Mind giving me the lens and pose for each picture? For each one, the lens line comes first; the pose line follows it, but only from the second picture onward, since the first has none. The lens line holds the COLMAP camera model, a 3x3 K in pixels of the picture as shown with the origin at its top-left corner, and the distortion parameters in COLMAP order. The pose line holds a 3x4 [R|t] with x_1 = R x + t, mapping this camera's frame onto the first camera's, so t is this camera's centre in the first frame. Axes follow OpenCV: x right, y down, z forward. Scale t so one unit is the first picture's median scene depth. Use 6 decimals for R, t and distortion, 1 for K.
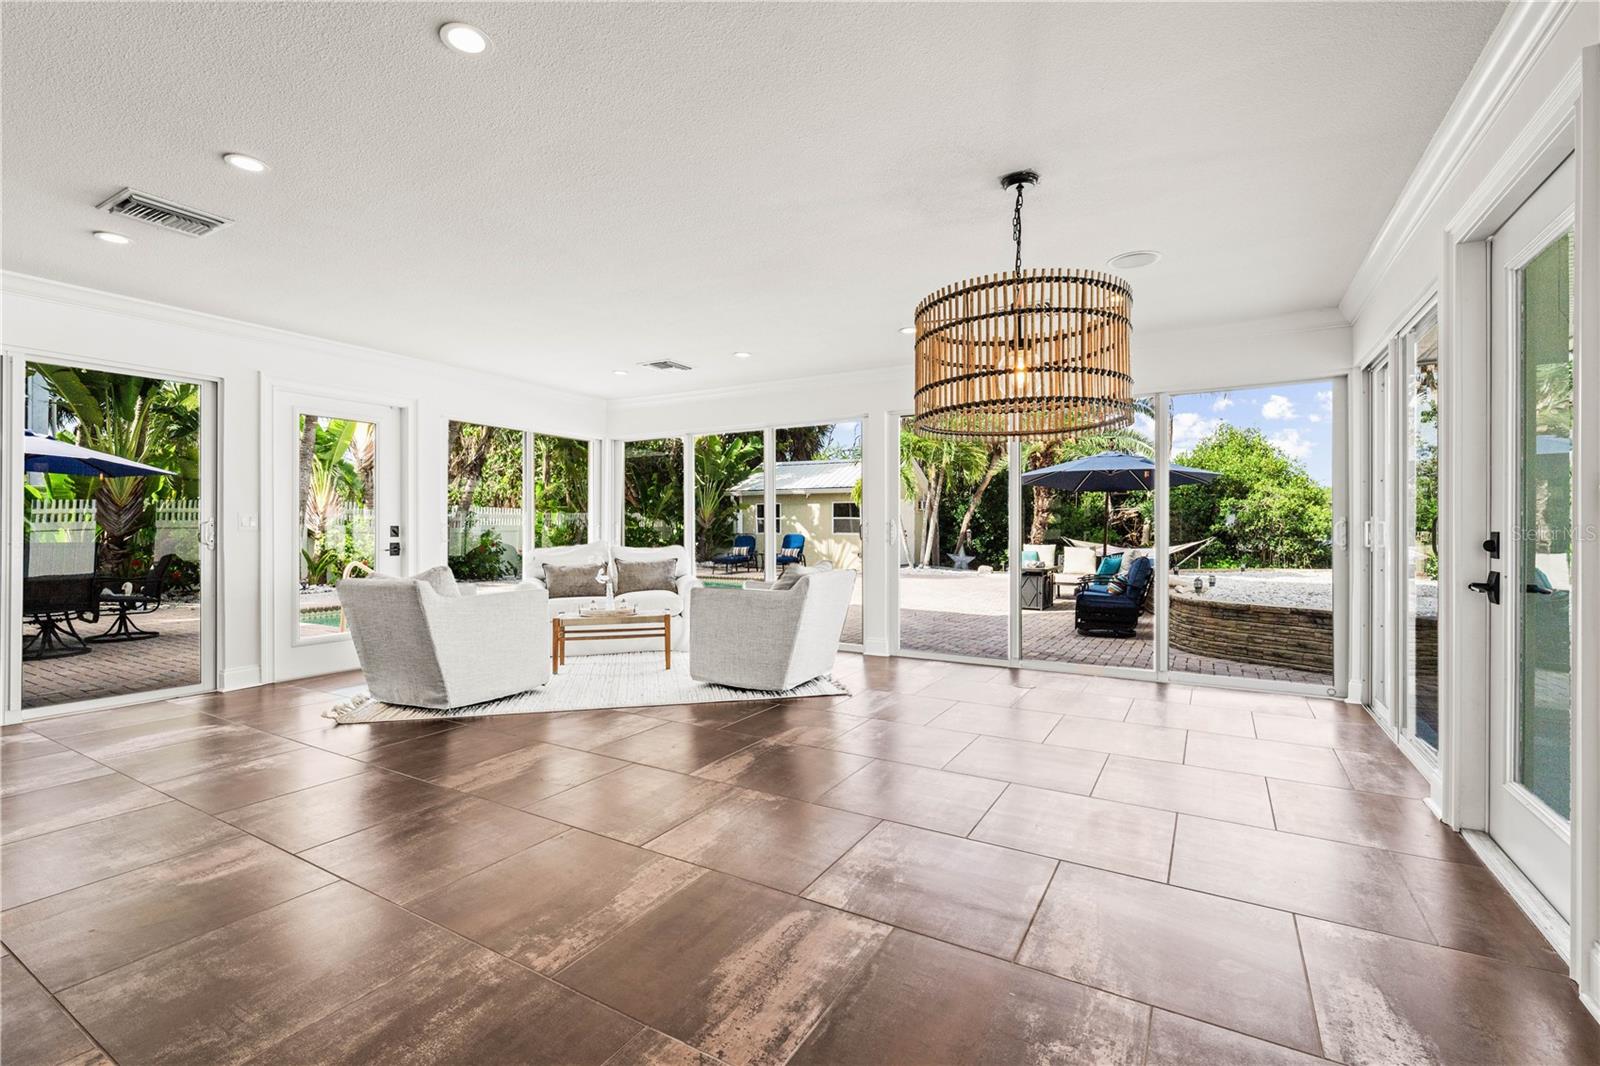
lens RADIAL K [[696.9, 0, 807.1], [0, 696.9, 530.0], [0, 0, 1]] dist [-0.002023, -0.000159]
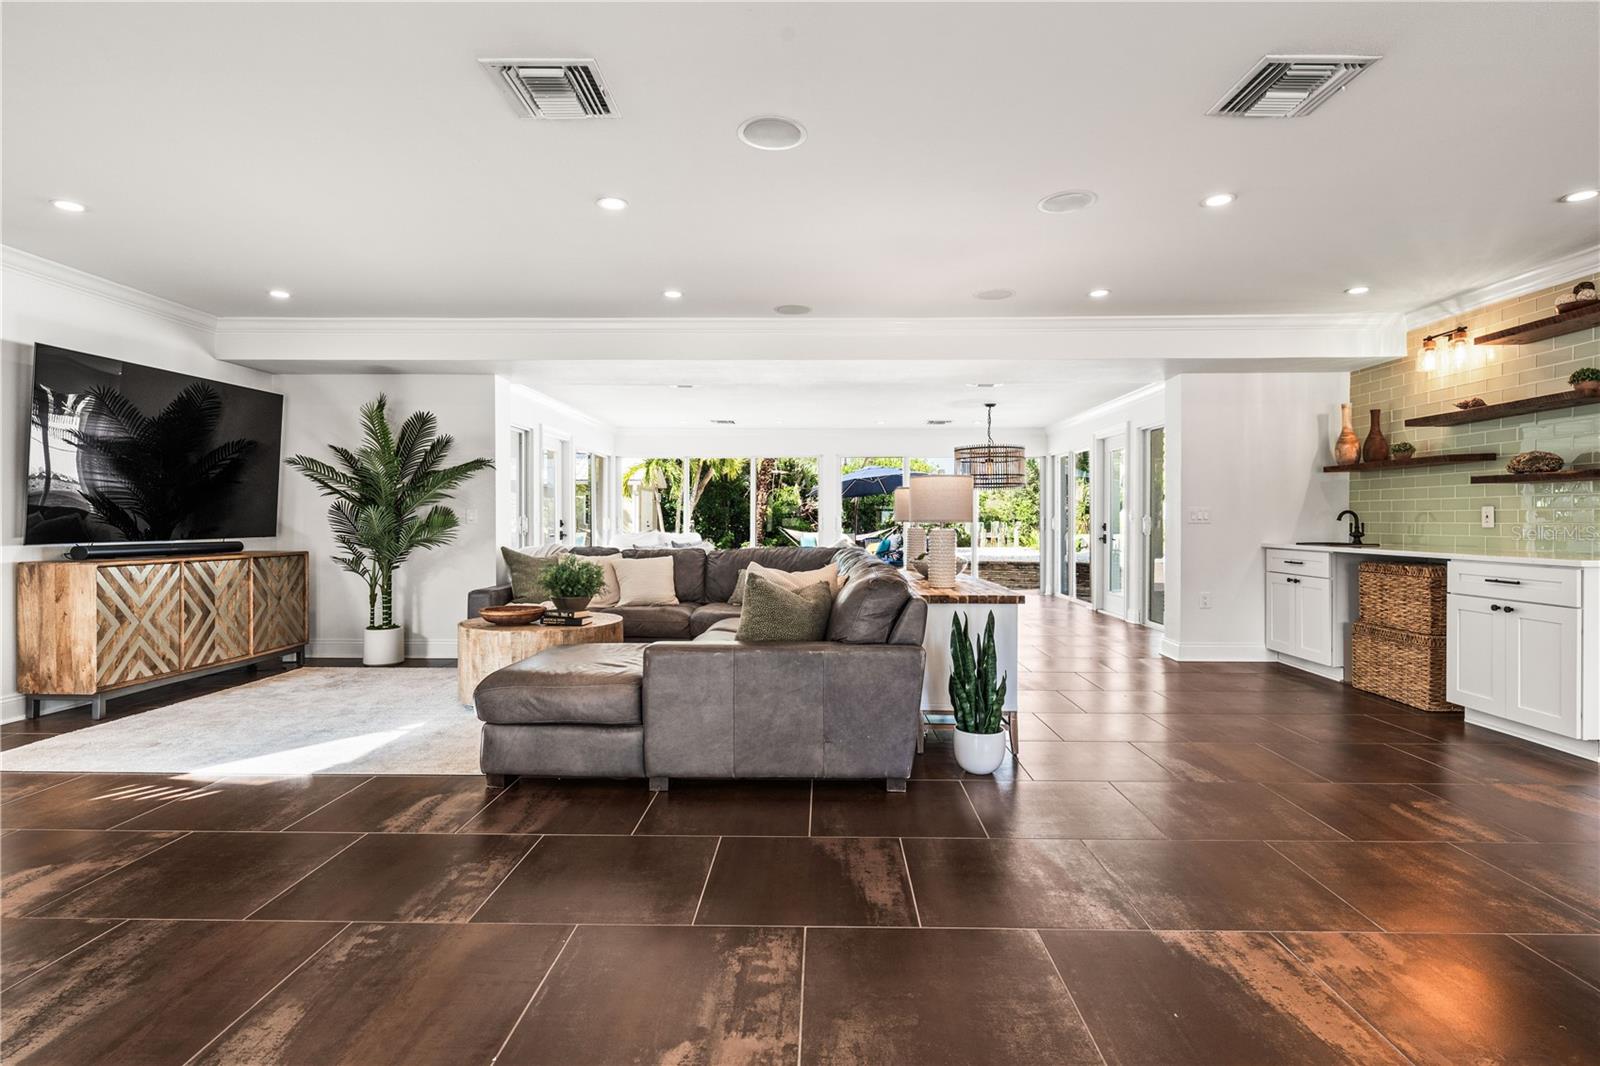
lens RADIAL K [[820.7, 0, 806.6], [0, 820.7, 522.2], [0, 0, 1]] dist [0.001439, -0.000254]
pose [[0.875377, -0.000748, 0.483441, -0.756267], [-0.000898, 0.999995, 0.003172, -0.004650], [-0.483440, -0.003211, 0.875371, -0.617054]]
